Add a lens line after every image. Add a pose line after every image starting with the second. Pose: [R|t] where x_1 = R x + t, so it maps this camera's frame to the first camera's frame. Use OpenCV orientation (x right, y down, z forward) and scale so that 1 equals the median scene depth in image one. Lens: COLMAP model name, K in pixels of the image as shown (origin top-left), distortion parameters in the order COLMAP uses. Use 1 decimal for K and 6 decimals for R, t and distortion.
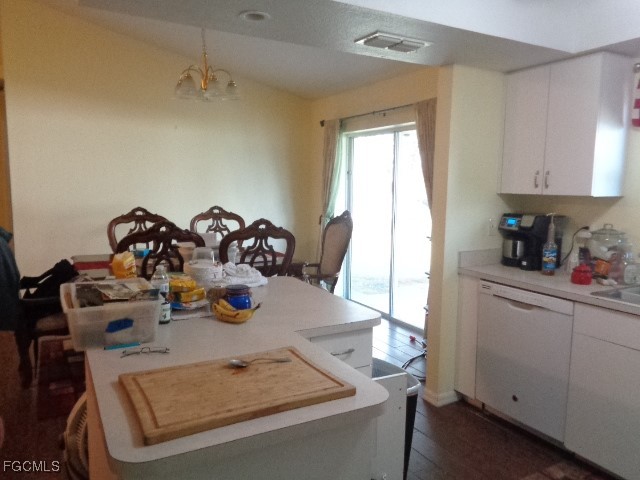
lens RADIAL K [[478.8, 0, 320.0], [0, 478.8, 240.0], [0, 0, 1]] dist [0.006592, 0.002657]
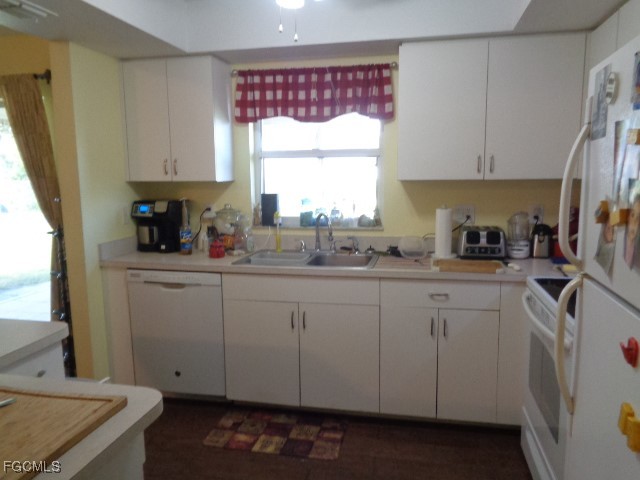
lens RADIAL K [[478.8, 0, 320.0], [0, 478.8, 240.0], [0, 0, 1]] dist [0.006592, 0.002657]
pose [[0.663816, -0.122152, 0.737853, -0.125480], [0.103439, 0.992086, 0.071181, -0.006377], [-0.740708, 0.029072, 0.671198, 0.040909]]
